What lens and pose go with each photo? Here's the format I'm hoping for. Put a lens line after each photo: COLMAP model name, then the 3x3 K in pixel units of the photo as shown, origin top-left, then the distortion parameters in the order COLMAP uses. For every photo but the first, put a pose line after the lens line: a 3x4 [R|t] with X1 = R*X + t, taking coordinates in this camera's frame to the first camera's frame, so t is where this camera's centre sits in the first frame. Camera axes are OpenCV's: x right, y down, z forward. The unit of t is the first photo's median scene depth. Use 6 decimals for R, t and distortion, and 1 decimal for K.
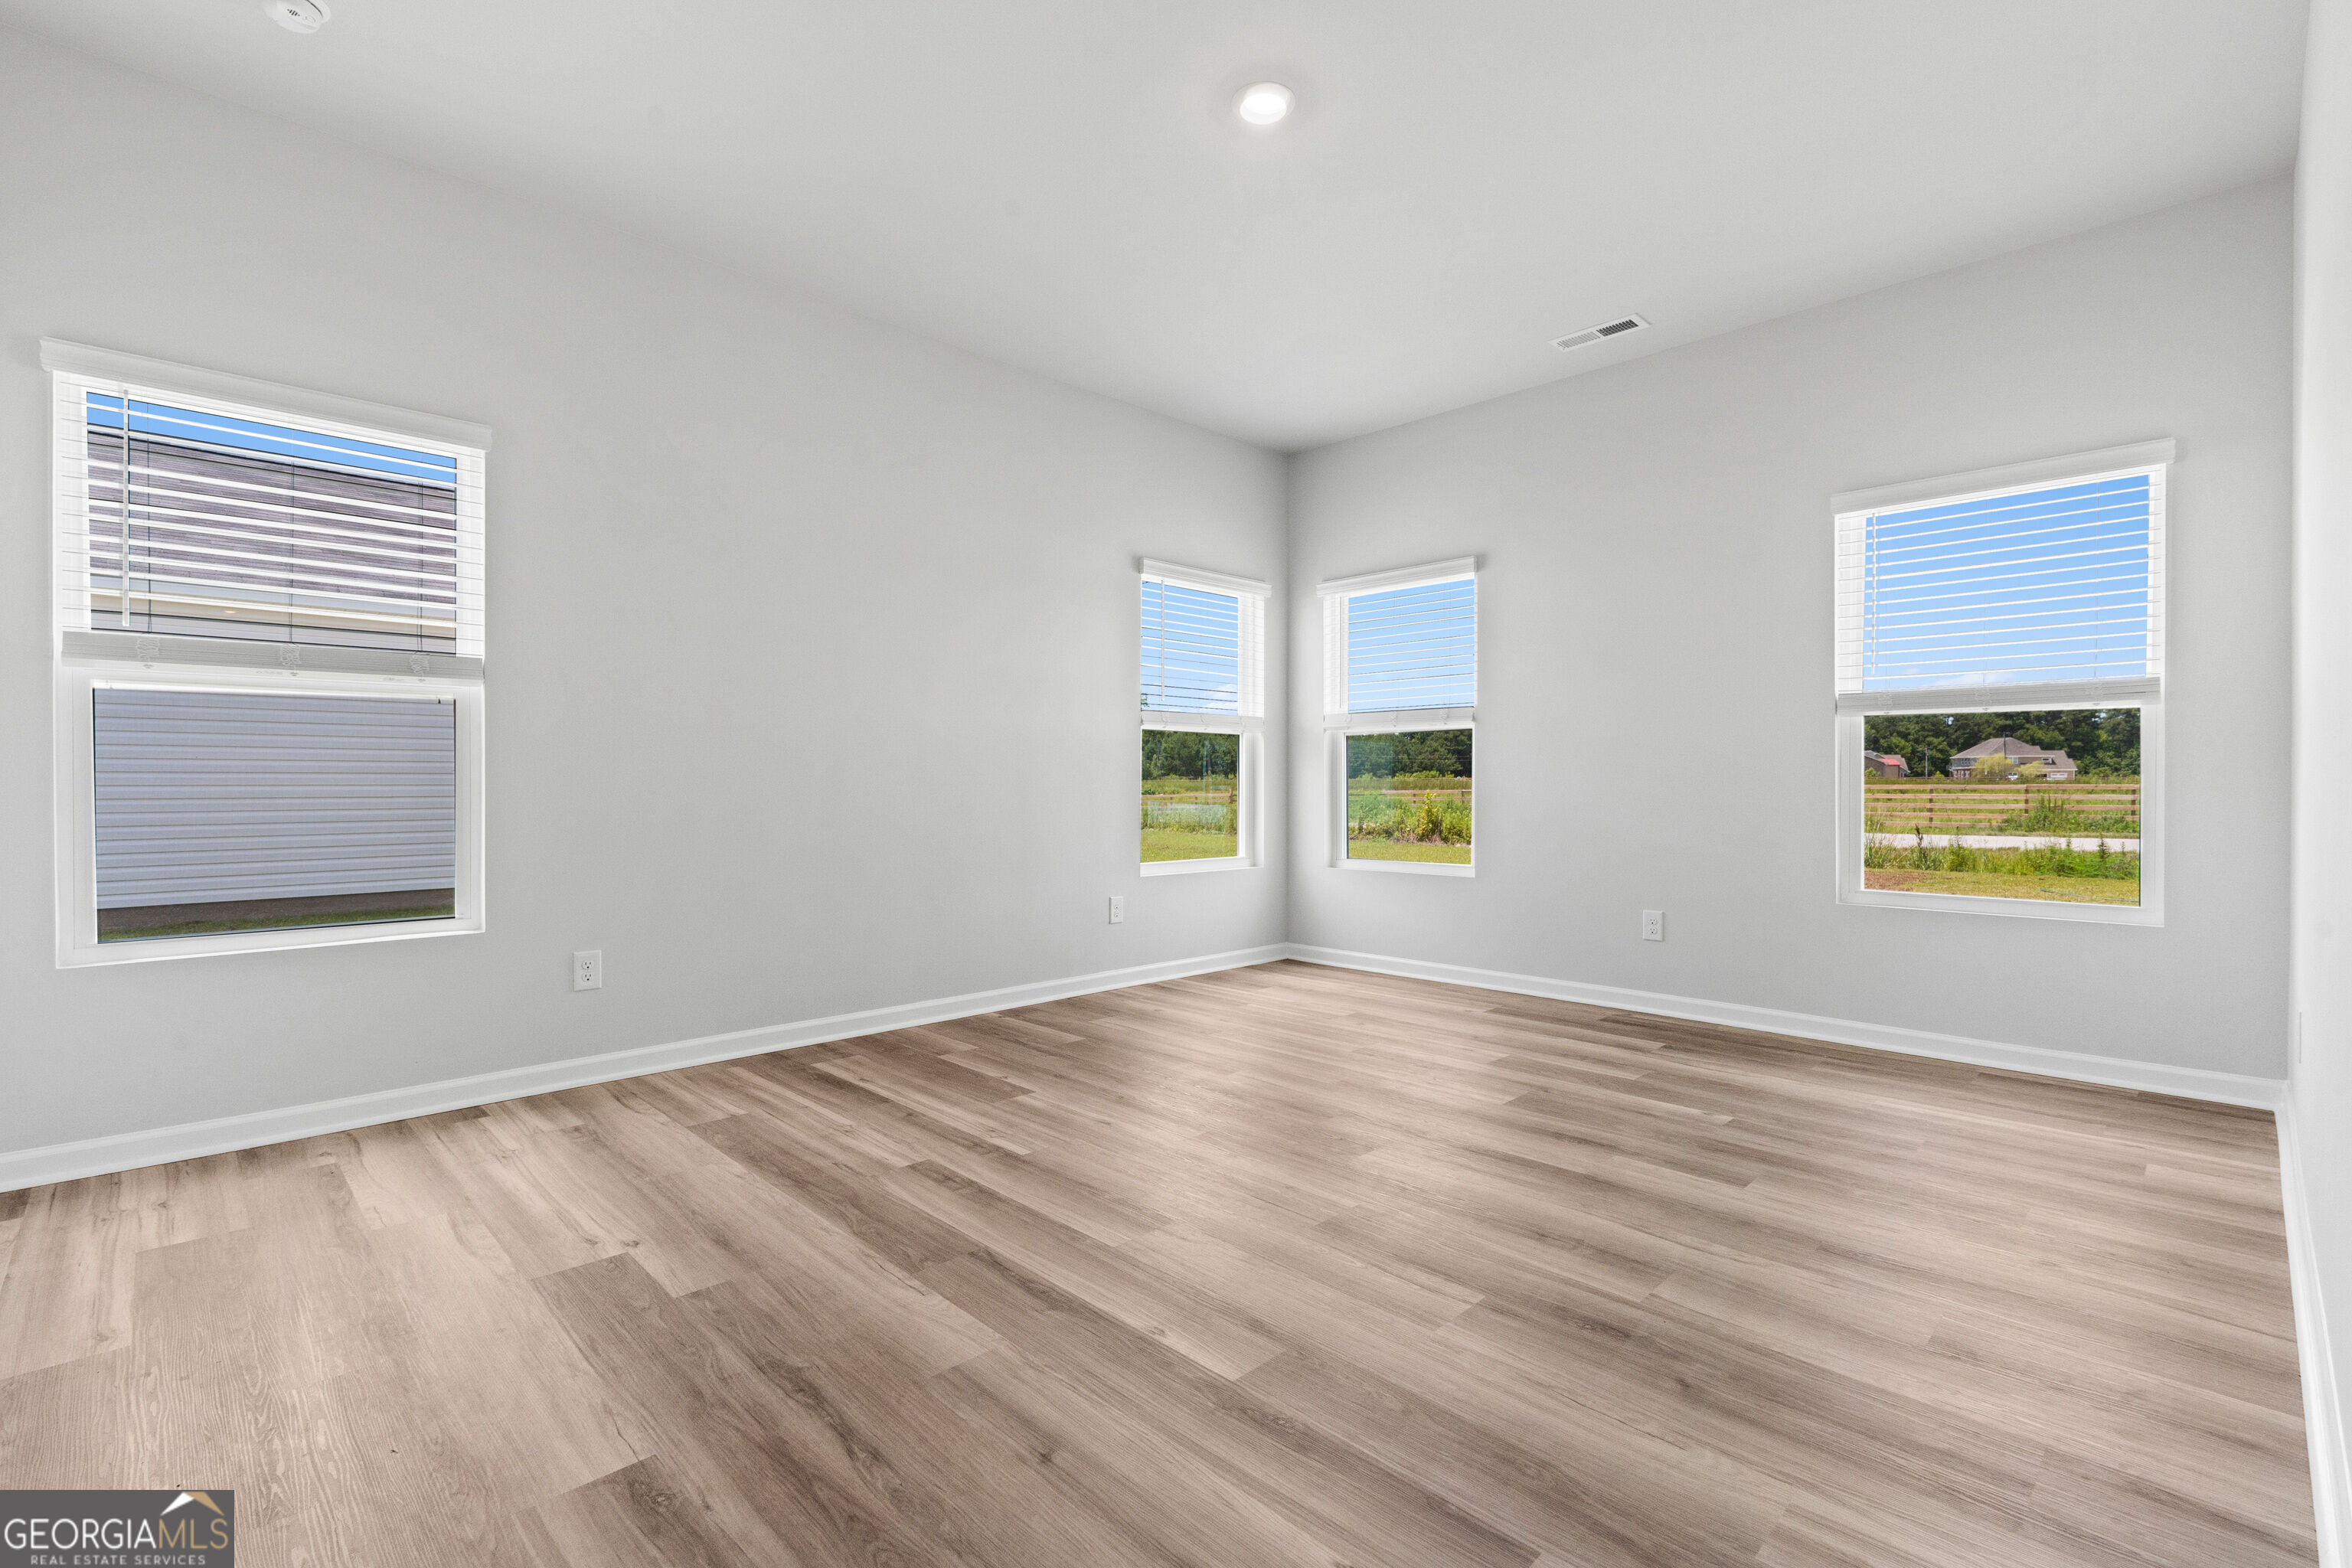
lens RADIAL K [[1052.0, 0, 1176.0], [0, 1052.0, 784.0], [0, 0, 1]] dist [-0.001413, 0.000031]
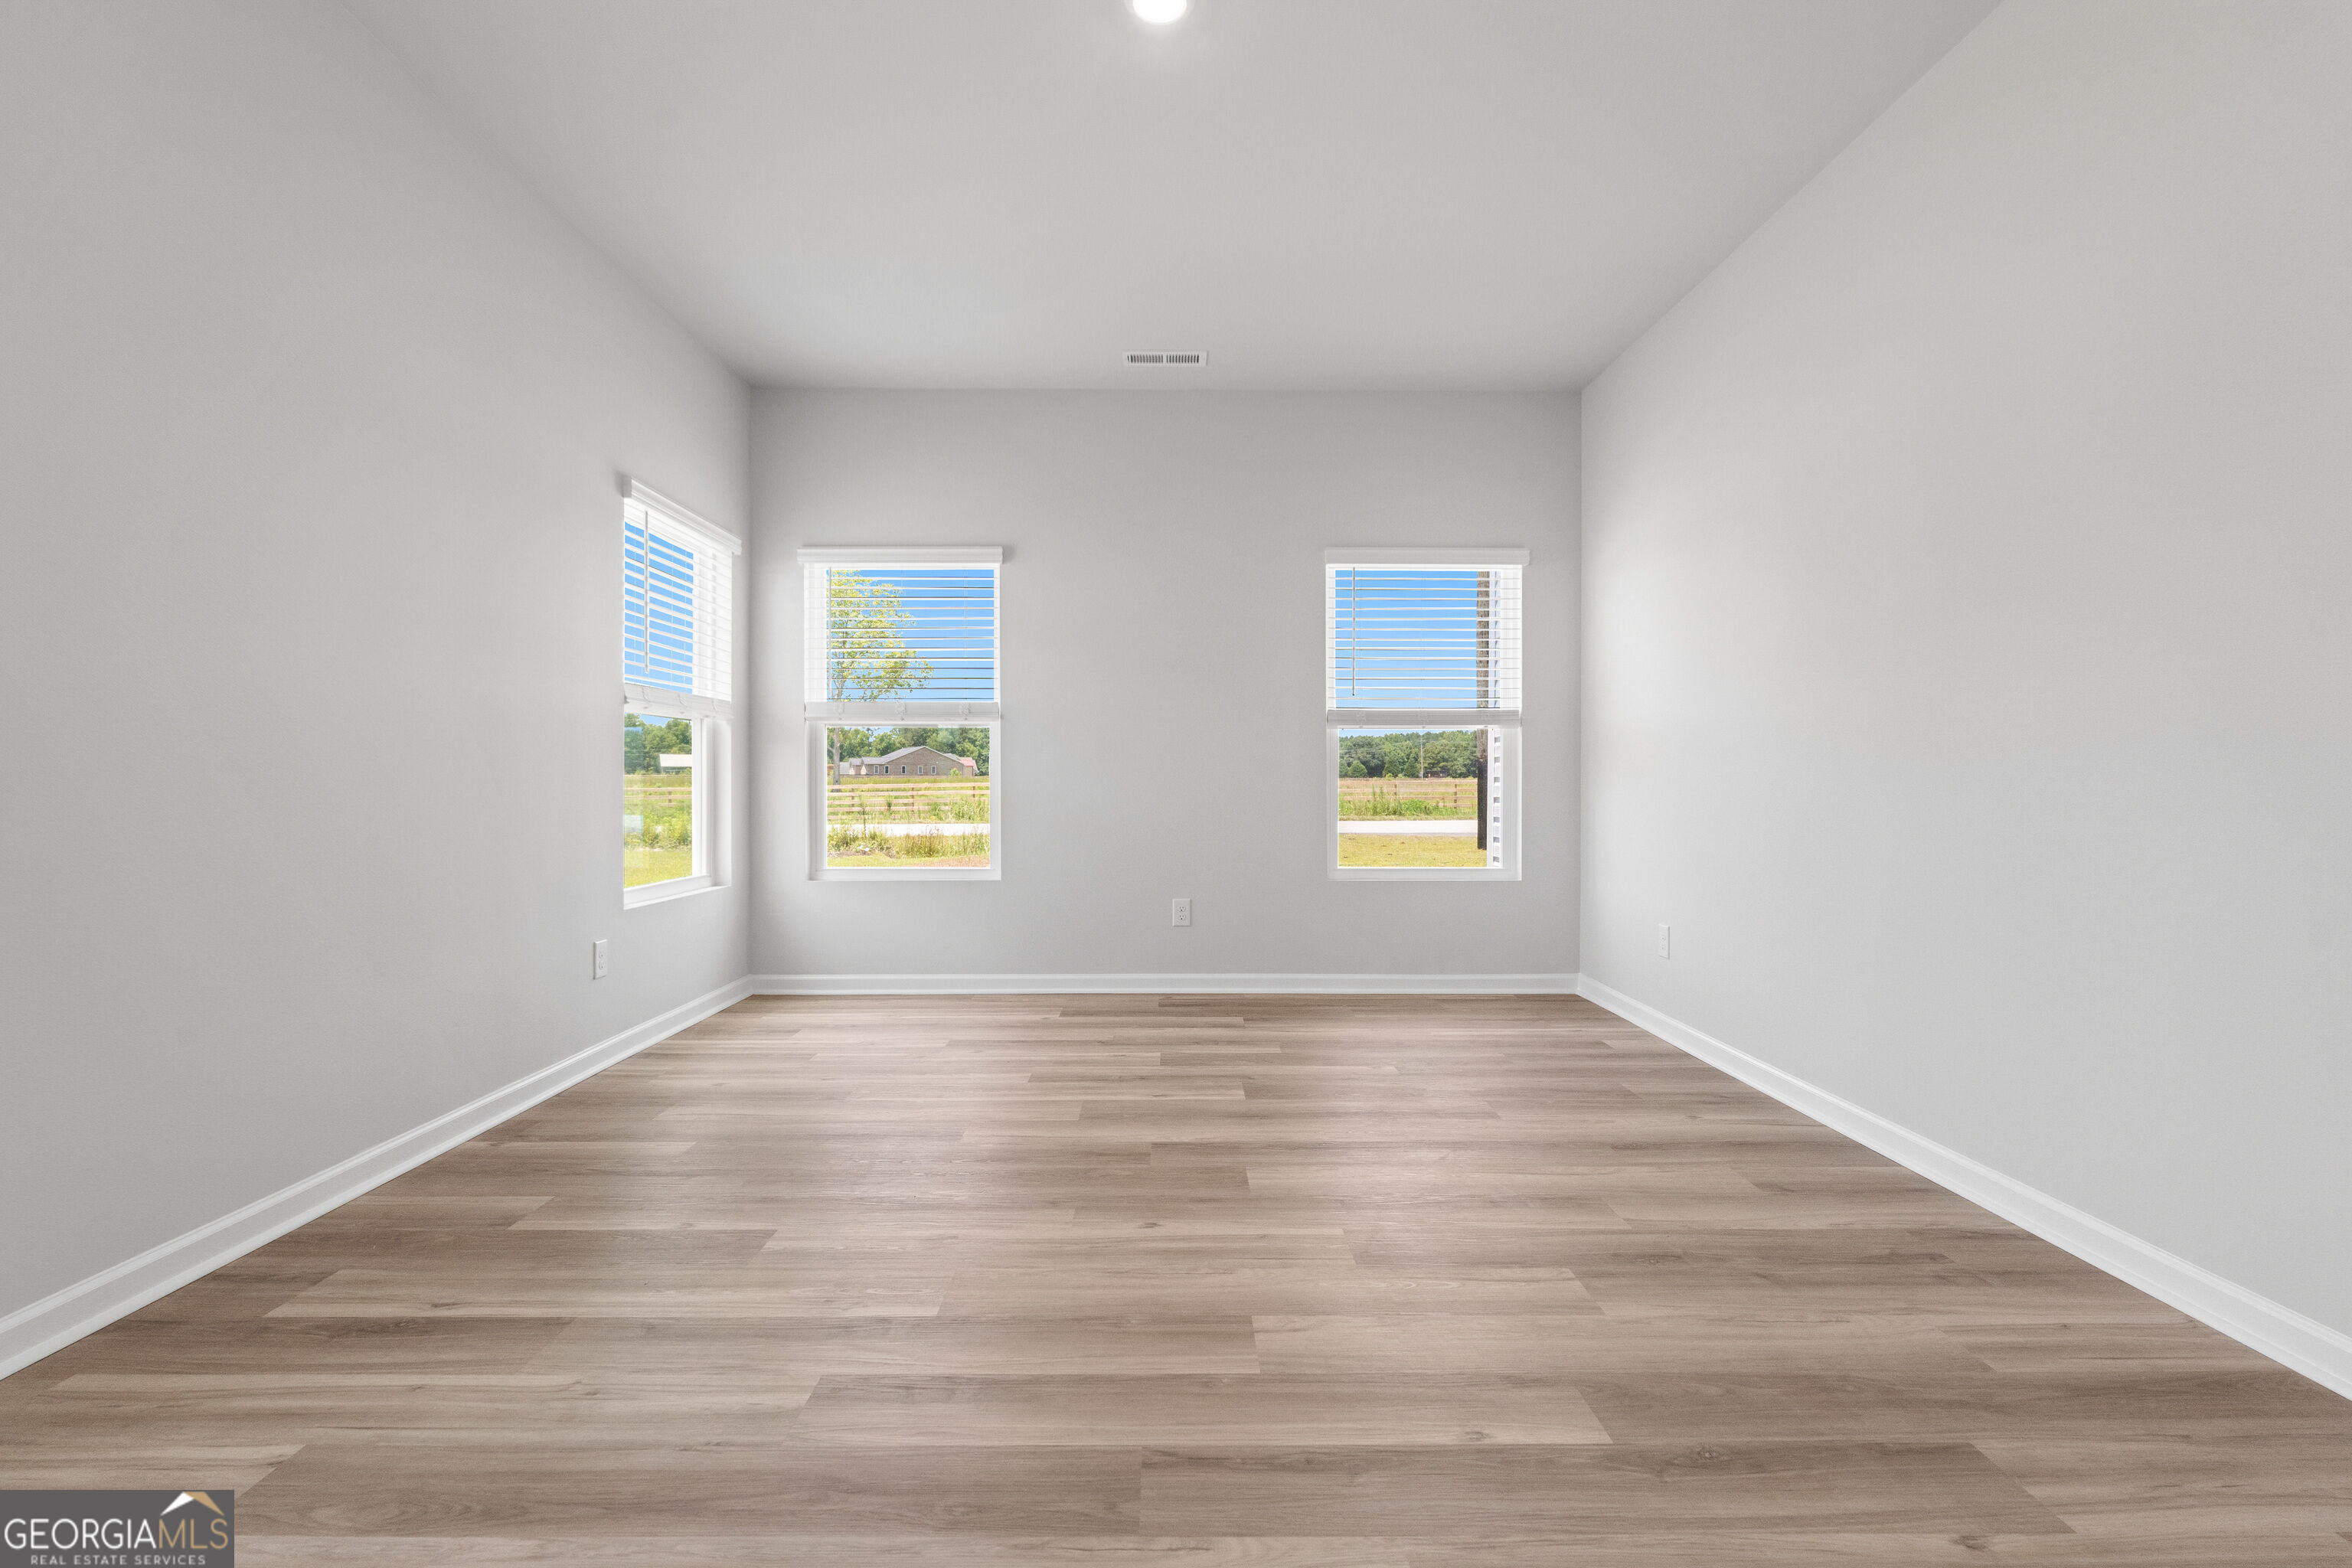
lens RADIAL K [[1041.2, 0, 1176.0], [0, 1041.2, 784.0], [0, 0, 1]] dist [-0.002319, -0.000418]
pose [[0.693670, -0.001609, 0.720291, -0.477181], [0.000059, 0.999998, 0.002177, -0.002410], [-0.720293, -0.001467, 0.693668, 0.362352]]
